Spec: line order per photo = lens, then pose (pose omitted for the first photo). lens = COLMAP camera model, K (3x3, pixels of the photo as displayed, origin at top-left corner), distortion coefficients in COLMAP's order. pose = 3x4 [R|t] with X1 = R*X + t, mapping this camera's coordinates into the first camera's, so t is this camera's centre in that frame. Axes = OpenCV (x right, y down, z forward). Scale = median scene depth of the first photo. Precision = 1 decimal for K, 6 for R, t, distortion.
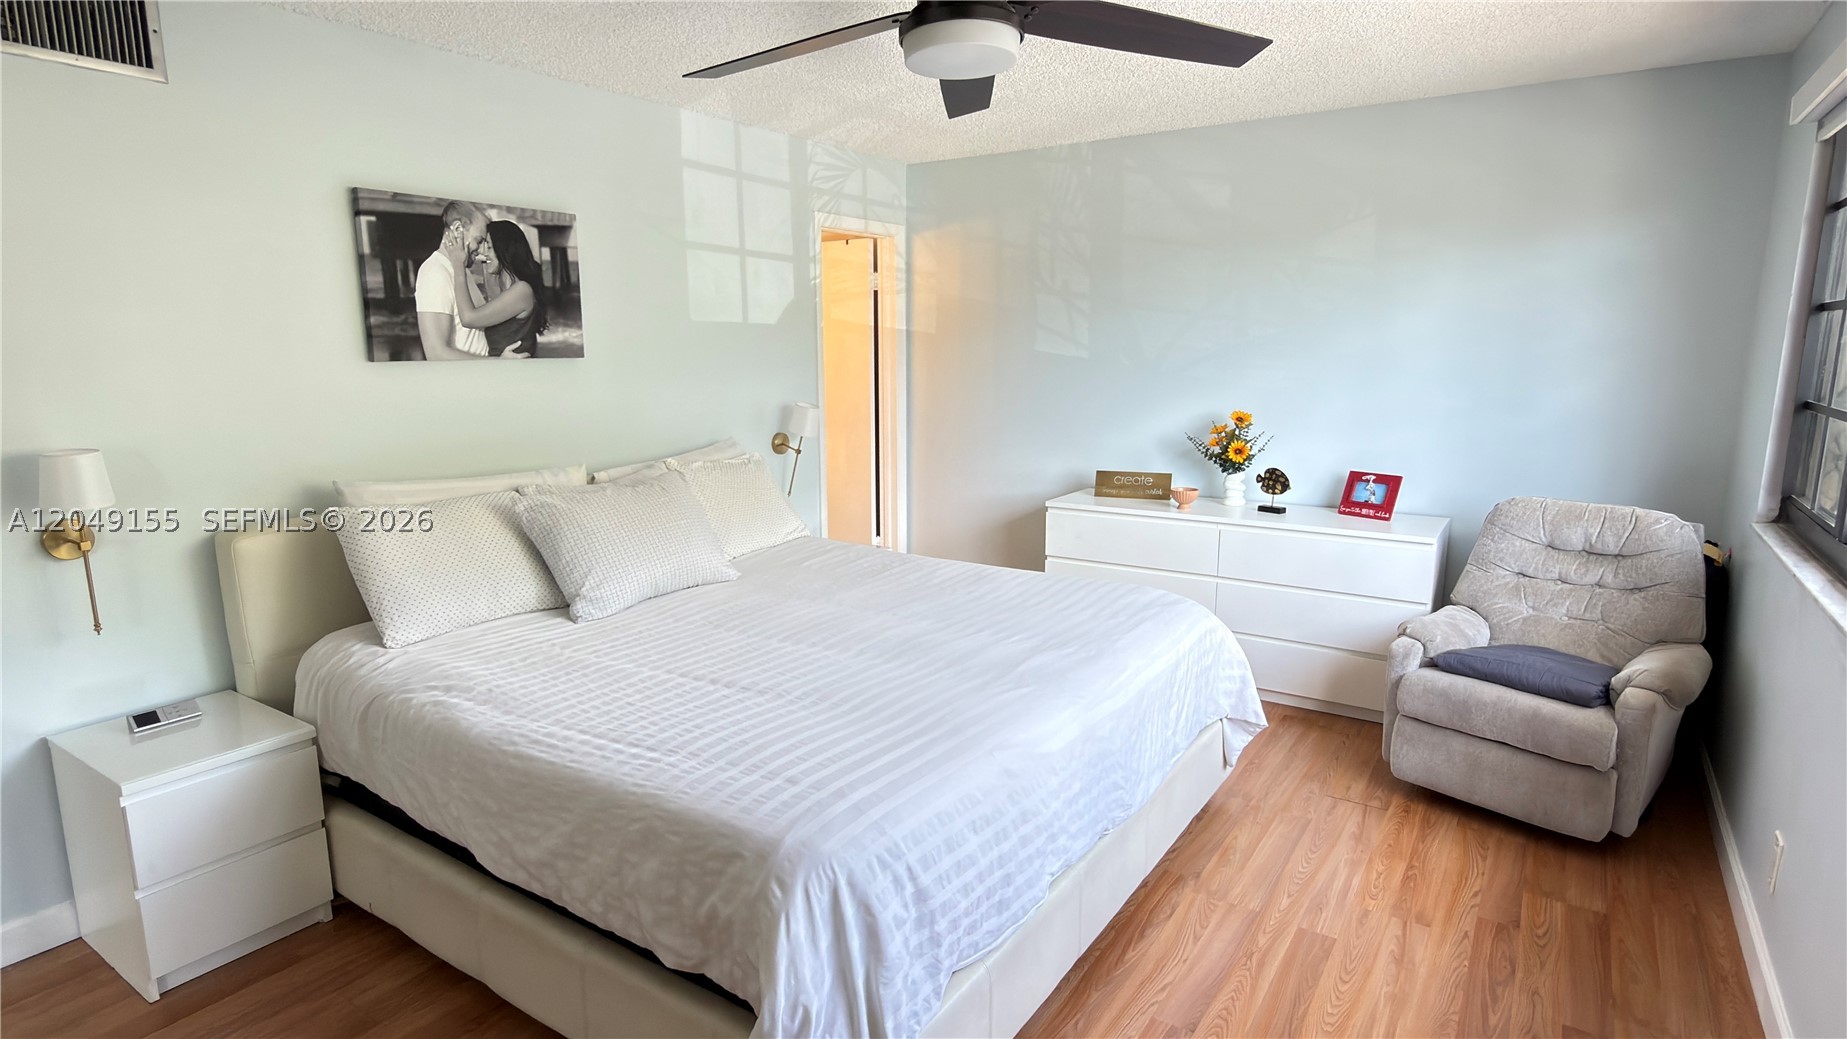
lens RADIAL K [[964.9, 0, 920.7], [0, 964.9, 519.8], [0, 0, 1]] dist [0.000393, 0.001300]
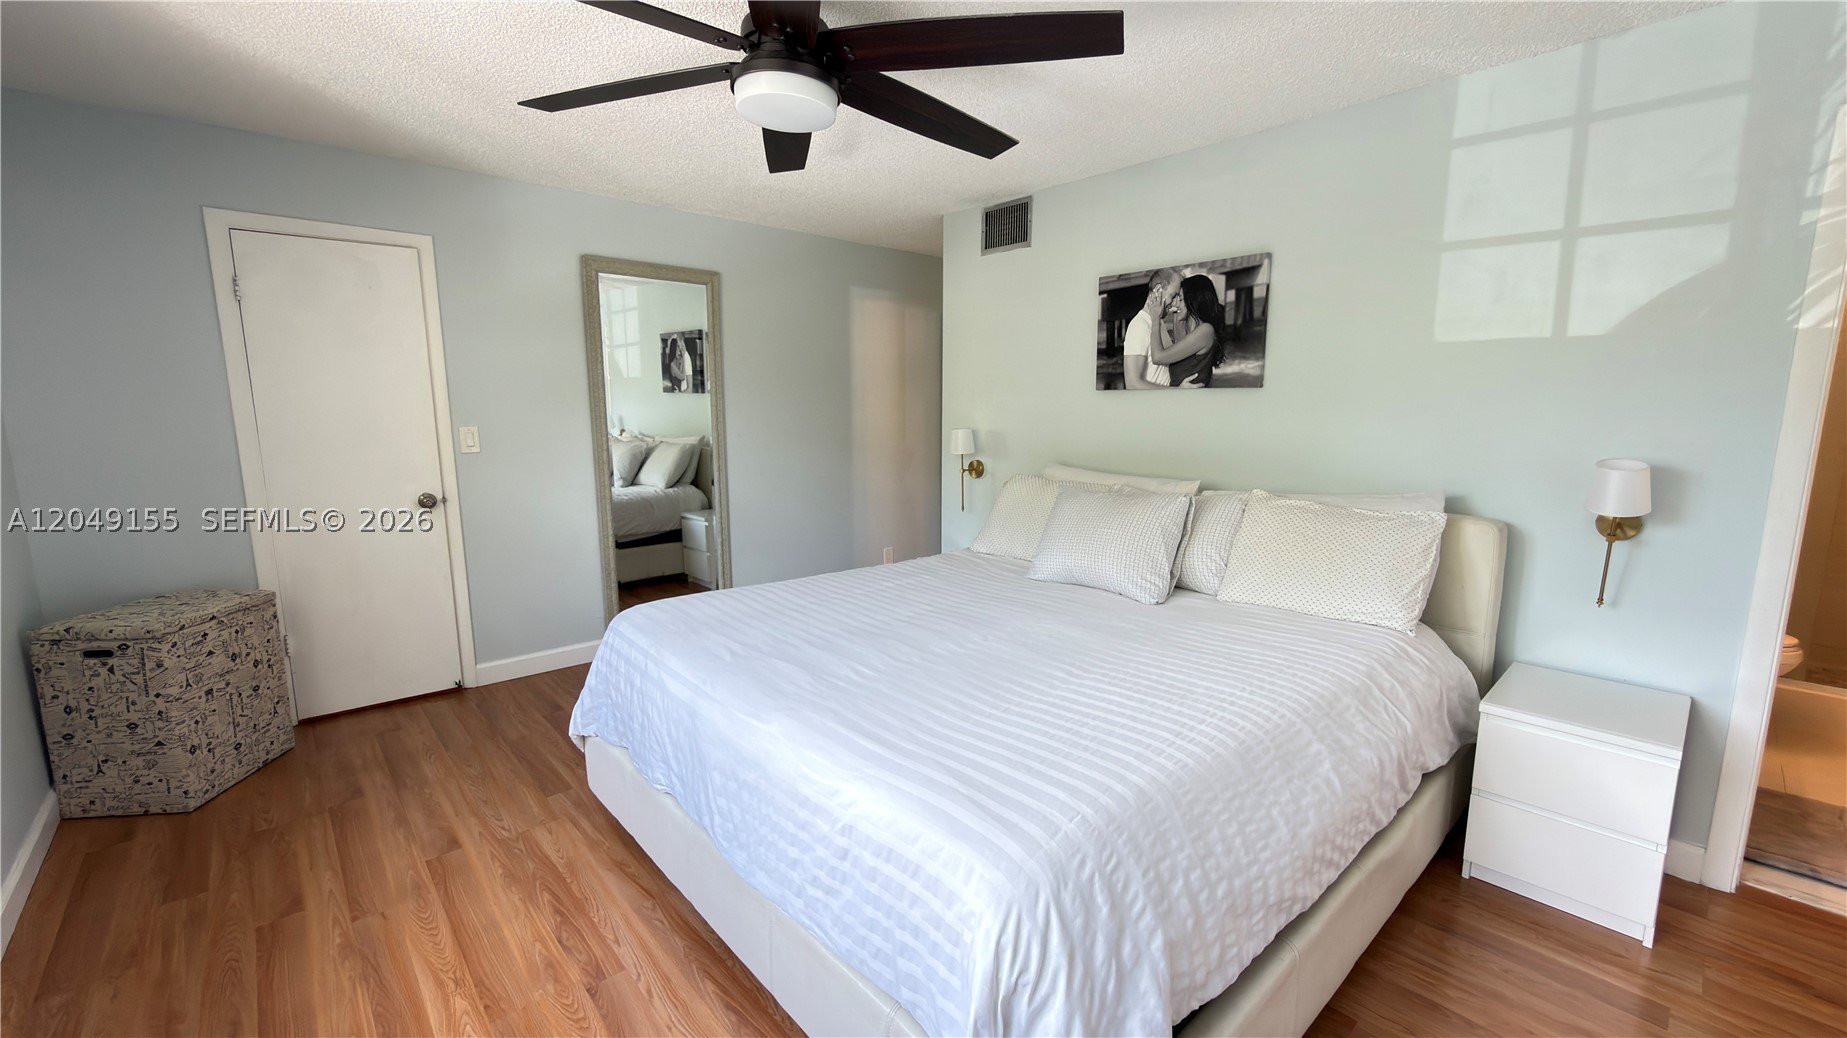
lens RADIAL K [[736.8, 0, 925.0], [0, 736.8, 517.9], [0, 0, 1]] dist [0.000325, -0.000224]
pose [[-0.234305, 0.154639, -0.959785, 0.593848], [-0.174153, 0.964621, 0.197933, -0.138756], [0.956437, 0.213526, -0.199084, 0.925707]]
